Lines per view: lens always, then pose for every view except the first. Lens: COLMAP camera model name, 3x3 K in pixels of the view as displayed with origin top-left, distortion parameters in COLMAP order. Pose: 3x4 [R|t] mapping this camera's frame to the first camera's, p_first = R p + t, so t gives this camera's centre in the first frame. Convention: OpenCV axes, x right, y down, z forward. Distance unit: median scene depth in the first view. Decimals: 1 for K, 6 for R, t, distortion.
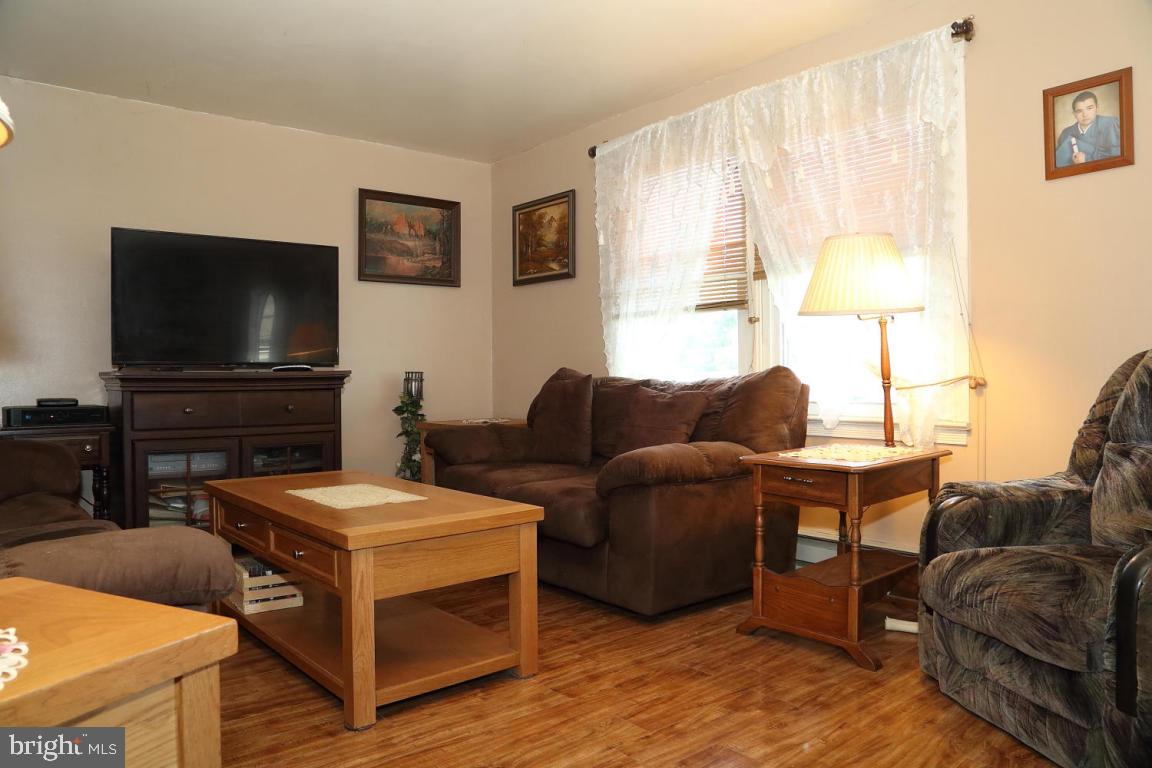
lens RADIAL K [[813.8, 0, 581.2], [0, 813.8, 368.5], [0, 0, 1]] dist [-0.005826, 0.002119]
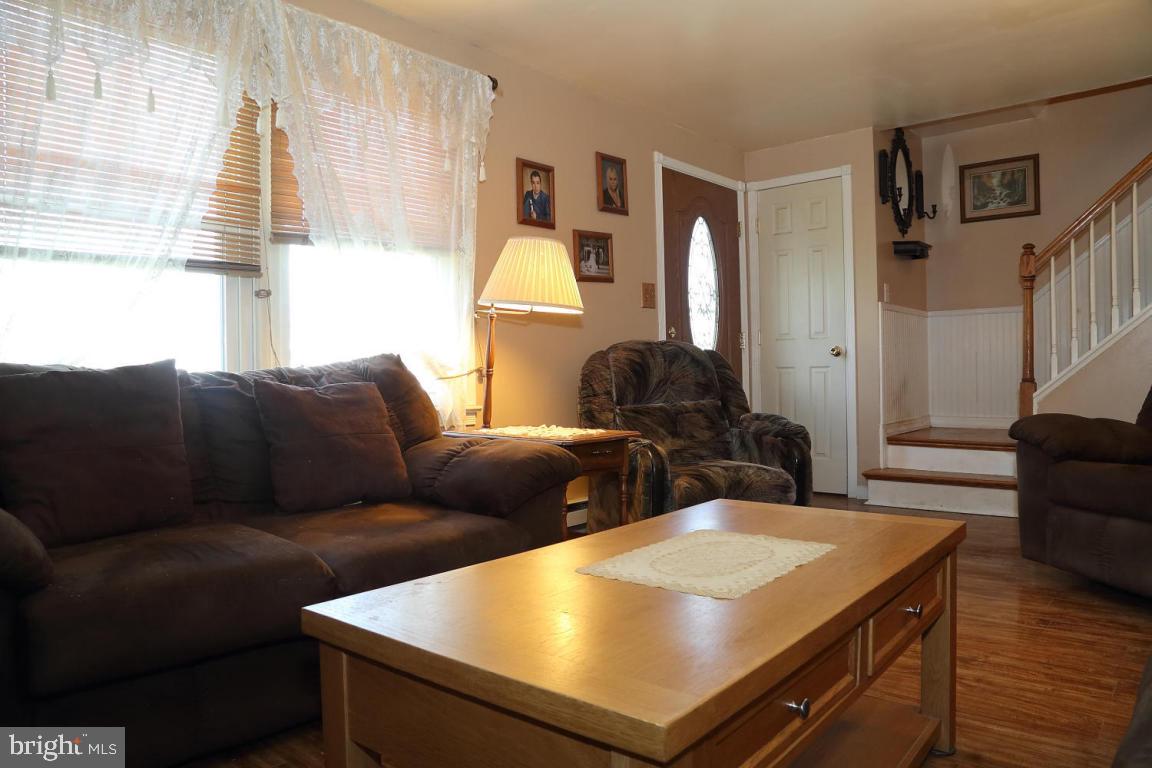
lens RADIAL K [[813.8, 0, 581.2], [0, 813.8, 368.5], [0, 0, 1]] dist [-0.005826, 0.002119]
pose [[-0.122030, 0.036816, 0.991843, -0.697653], [0.022462, 0.999158, -0.034324, 0.052291], [-0.992272, 0.018090, -0.122754, 0.956212]]
